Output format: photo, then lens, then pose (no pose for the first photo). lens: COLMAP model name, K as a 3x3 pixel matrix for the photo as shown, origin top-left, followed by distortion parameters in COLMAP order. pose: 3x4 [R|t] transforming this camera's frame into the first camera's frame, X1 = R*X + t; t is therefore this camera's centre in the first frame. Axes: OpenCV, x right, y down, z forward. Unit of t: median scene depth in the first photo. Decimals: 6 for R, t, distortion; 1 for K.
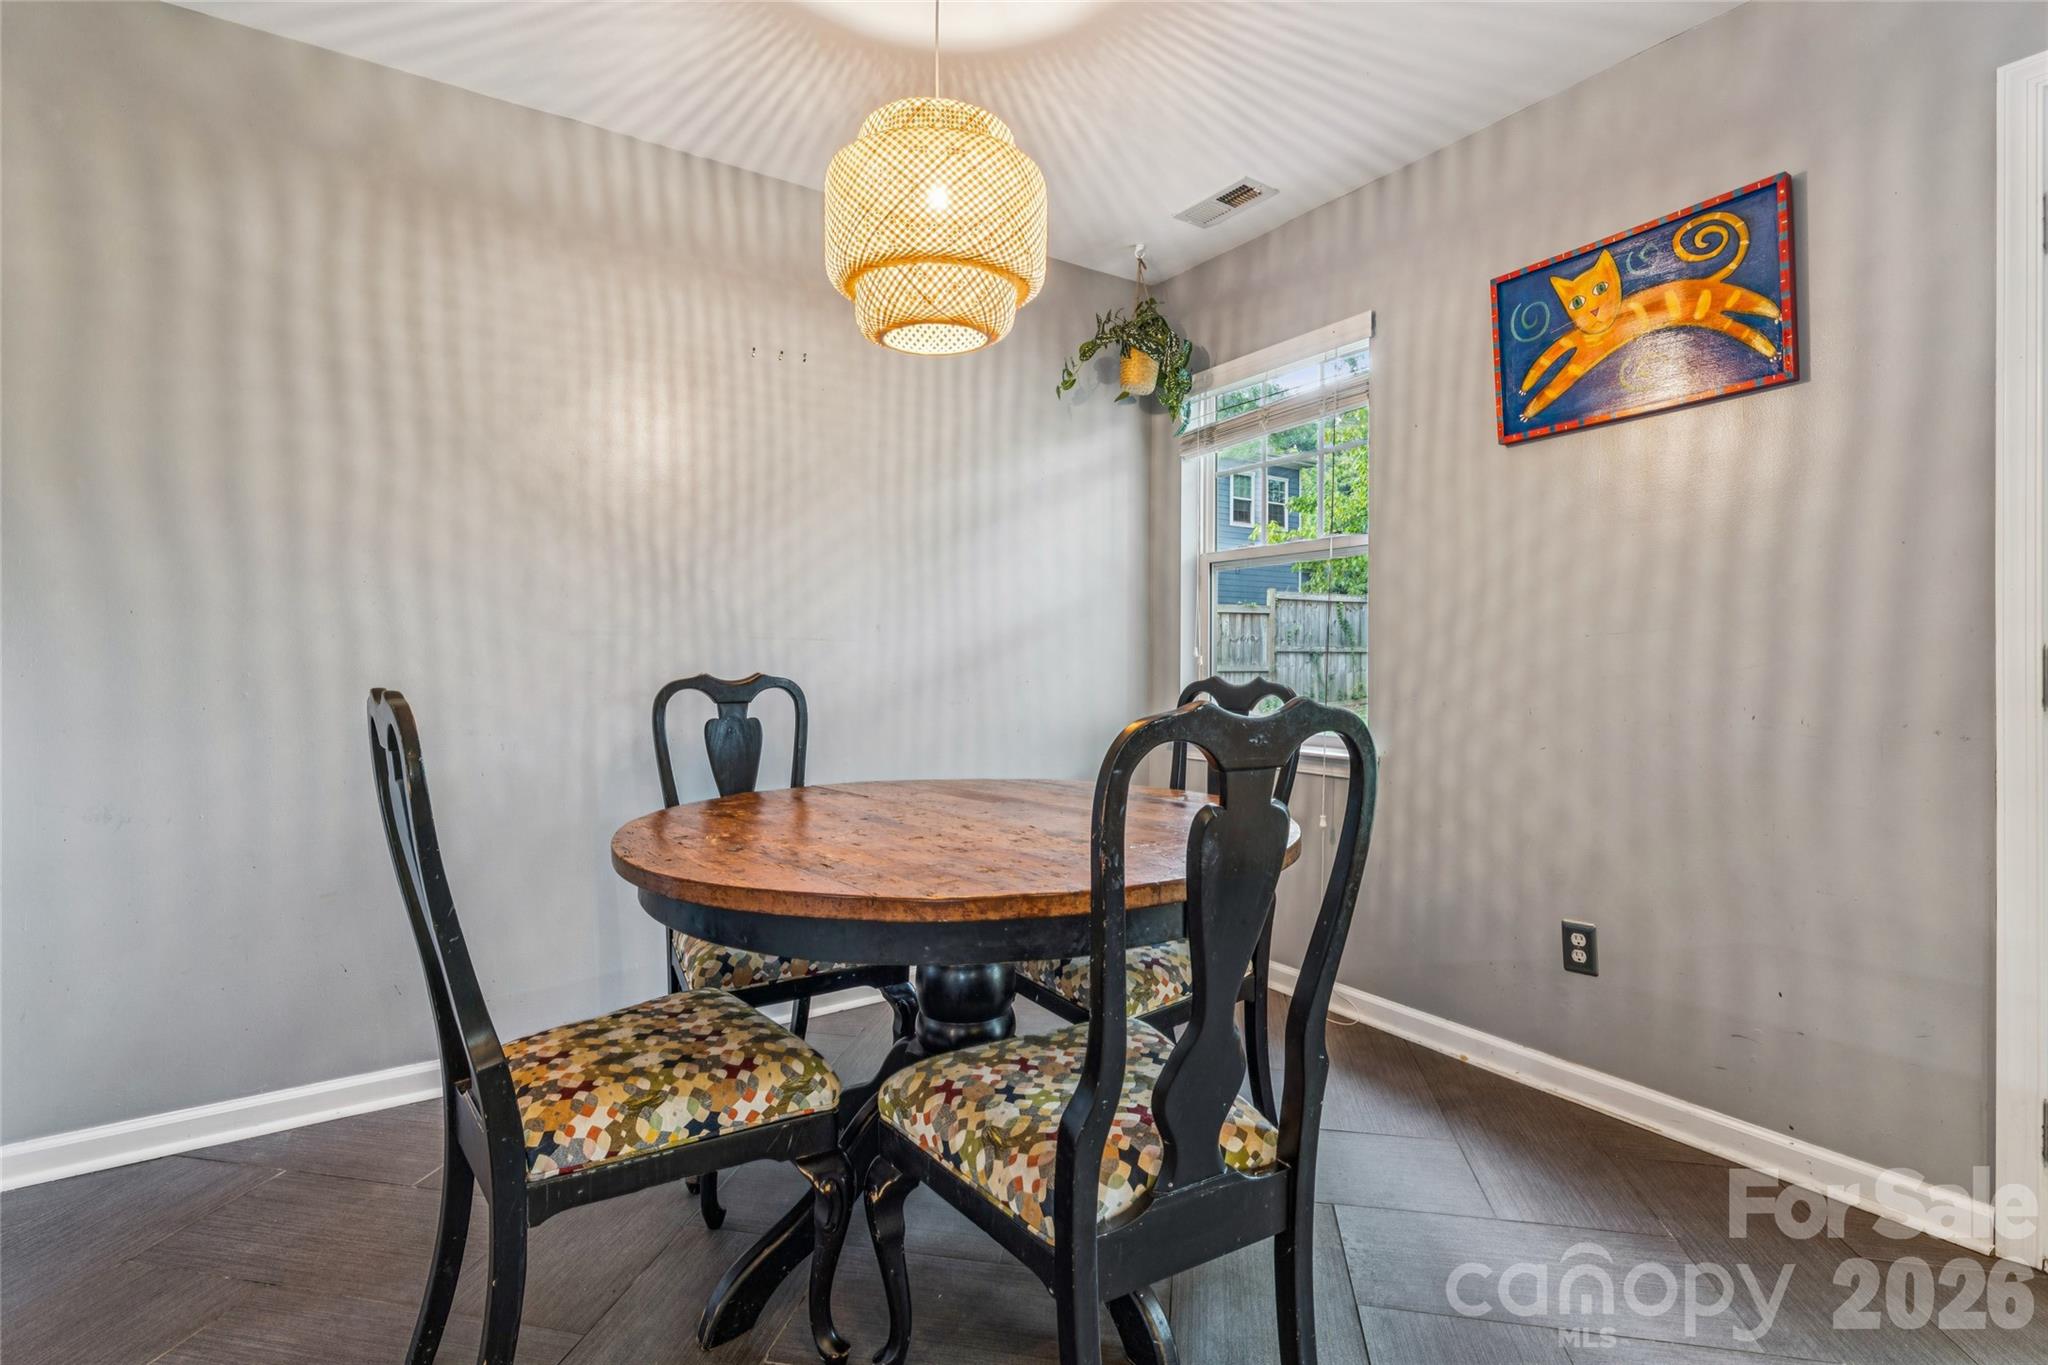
lens RADIAL K [[950.8, 0, 1021.9], [0, 950.8, 658.5], [0, 0, 1]] dist [0.000447, 0.000088]
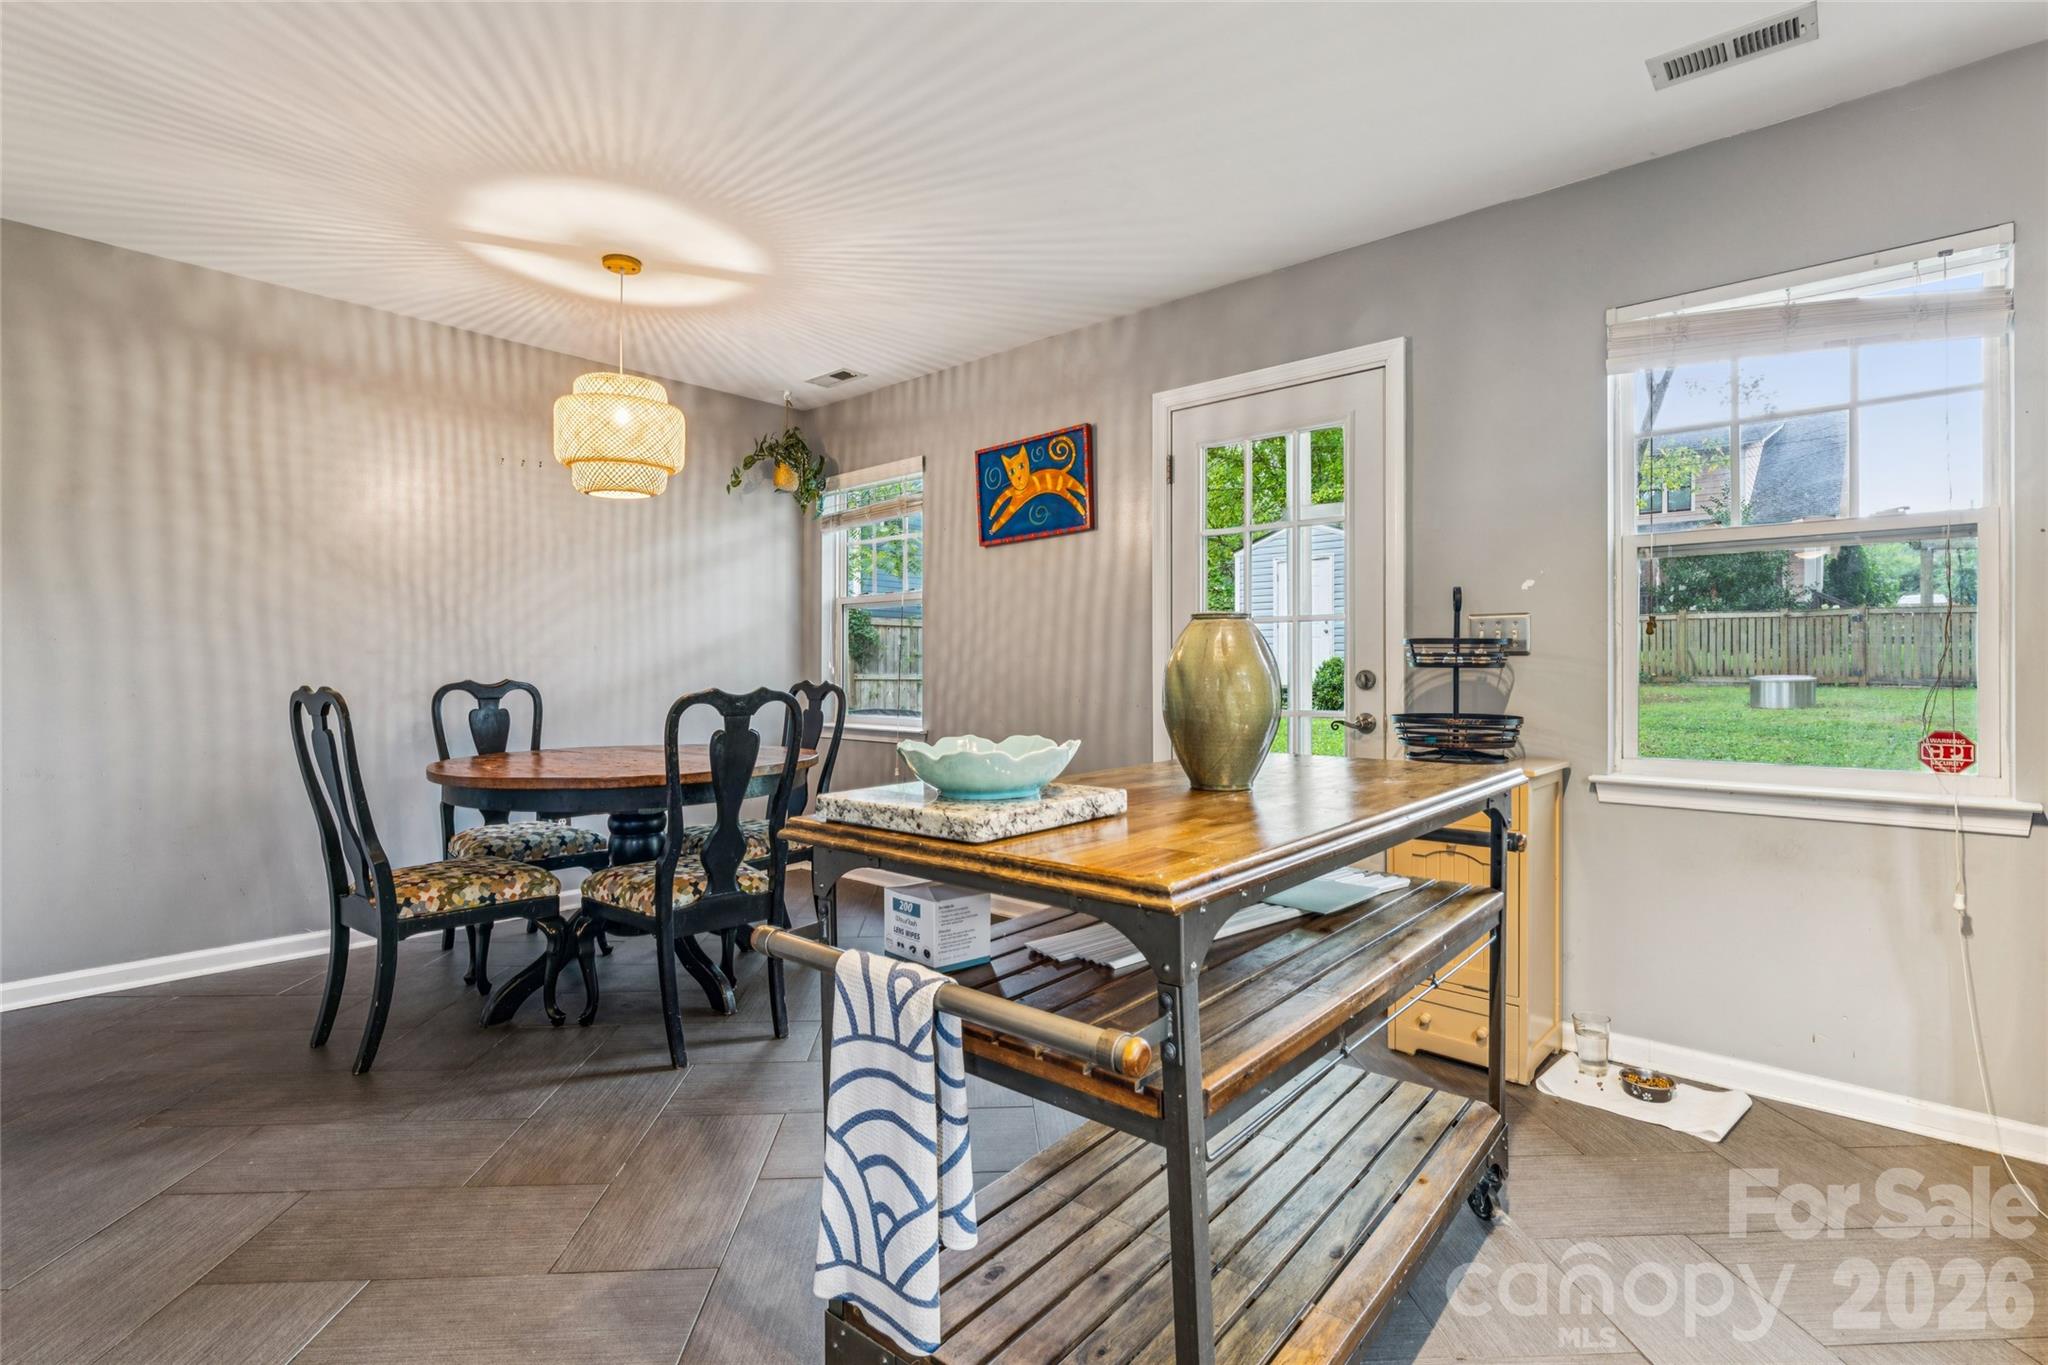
lens RADIAL K [[965.9, 0, 1031.2], [0, 965.9, 665.2], [0, 0, 1]] dist [-0.000495, 0.000282]
pose [[0.969193, 0.001540, 0.246298, 0.155232], [-0.001005, 0.999997, -0.002299, -0.004597], [-0.246301, 0.001981, 0.969191, -0.704935]]
